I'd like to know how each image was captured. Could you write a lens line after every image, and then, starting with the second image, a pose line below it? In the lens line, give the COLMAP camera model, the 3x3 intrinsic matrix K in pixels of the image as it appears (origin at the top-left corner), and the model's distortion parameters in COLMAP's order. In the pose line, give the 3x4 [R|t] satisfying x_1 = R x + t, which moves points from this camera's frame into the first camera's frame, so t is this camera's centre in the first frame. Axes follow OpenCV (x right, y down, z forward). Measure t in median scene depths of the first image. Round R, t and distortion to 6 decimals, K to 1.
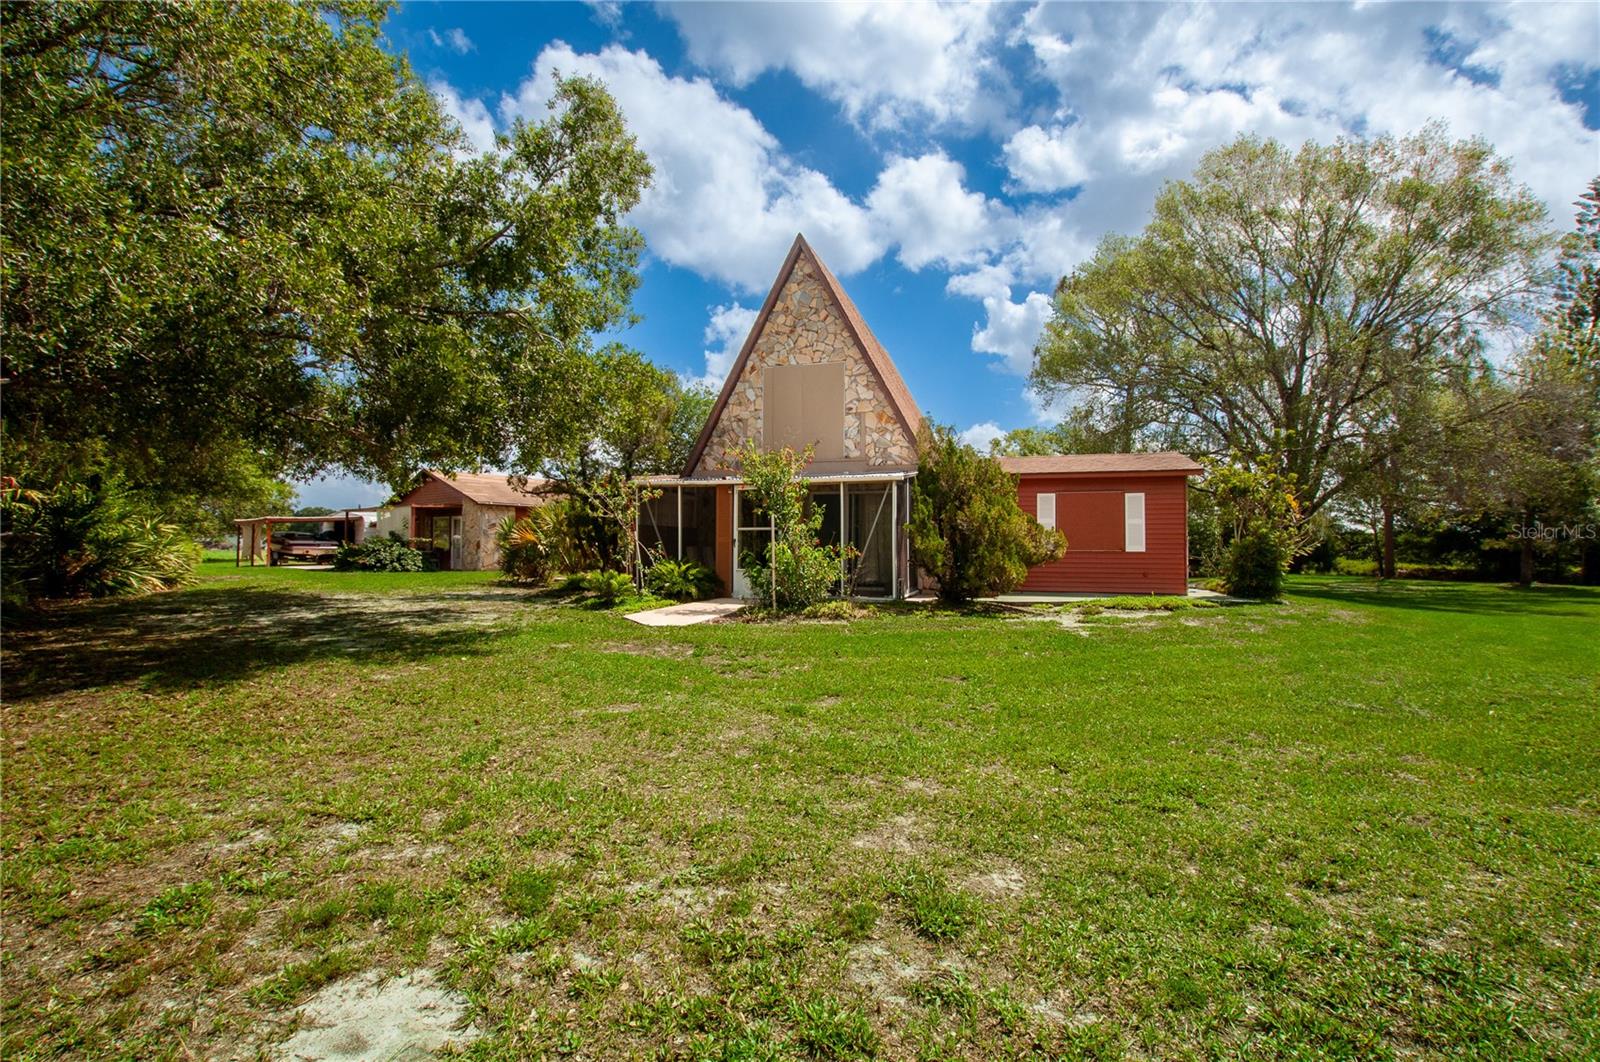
lens RADIAL K [[723.1, 0, 800.0], [0, 723.1, 531.0], [0, 0, 1]] dist [-0.030151, 0.007162]
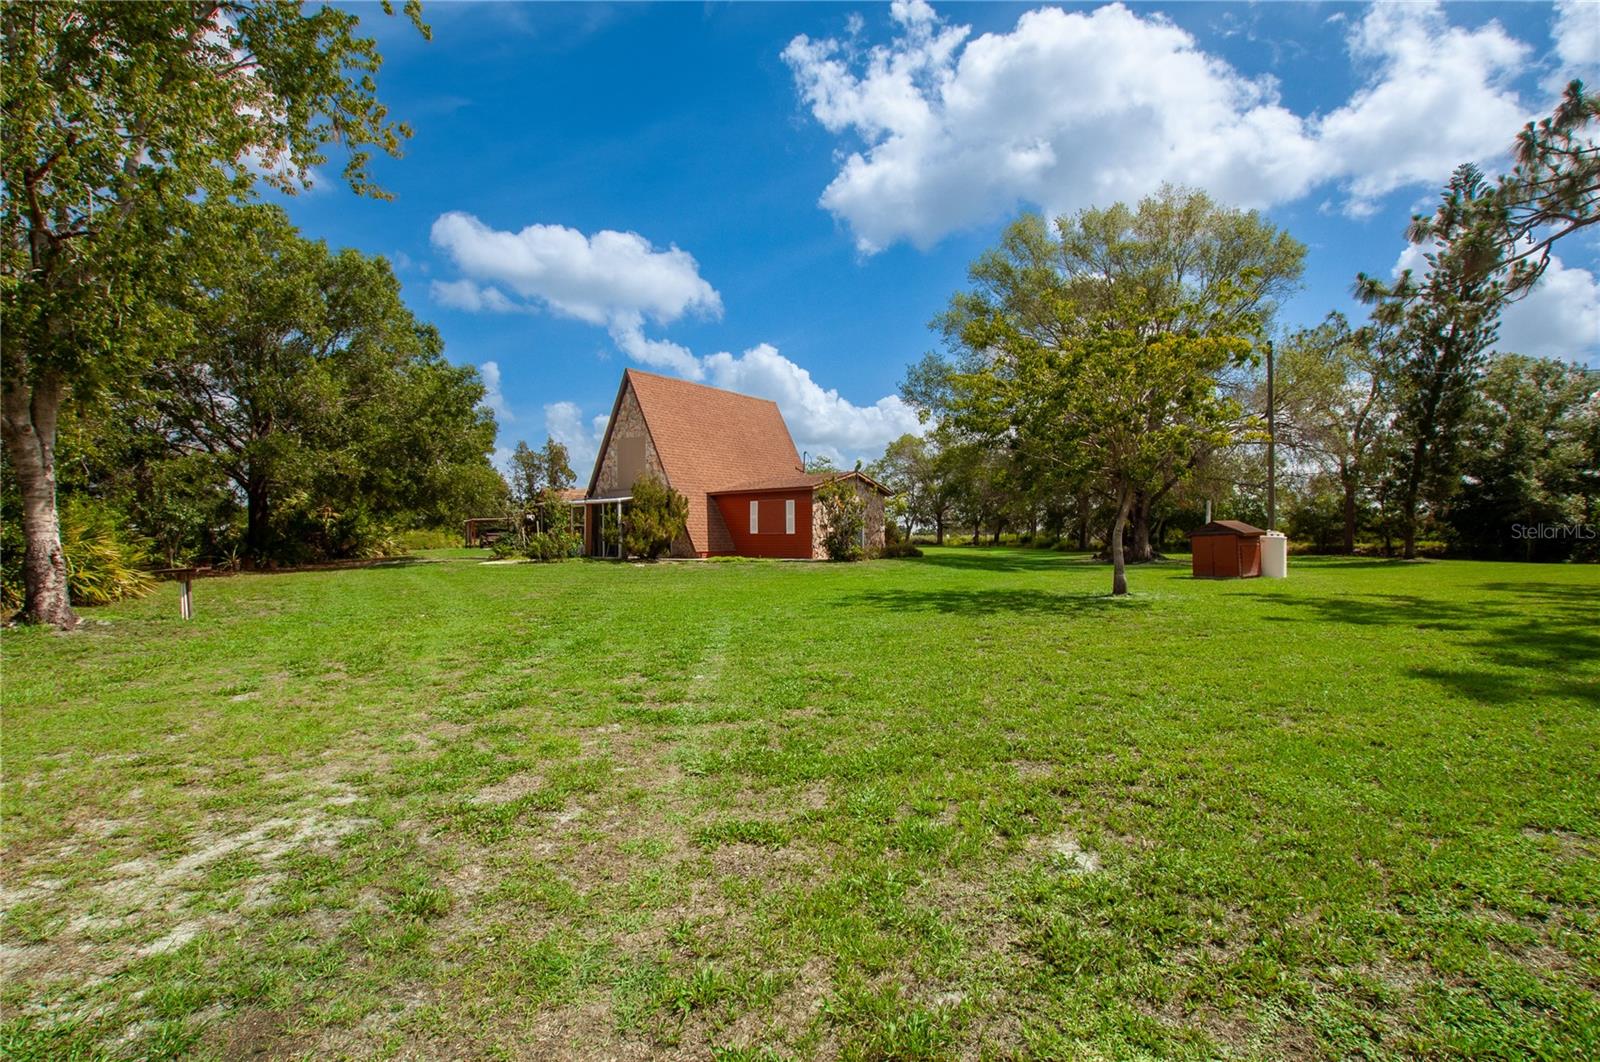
lens RADIAL K [[723.1, 0, 800.0], [0, 723.1, 531.0], [0, 0, 1]] dist [-0.030151, 0.007162]
pose [[0.941039, -0.013835, -0.338014, 0.561838], [0.020315, 0.999671, 0.015639, -0.002865], [0.337687, -0.021583, 0.941011, -0.337072]]
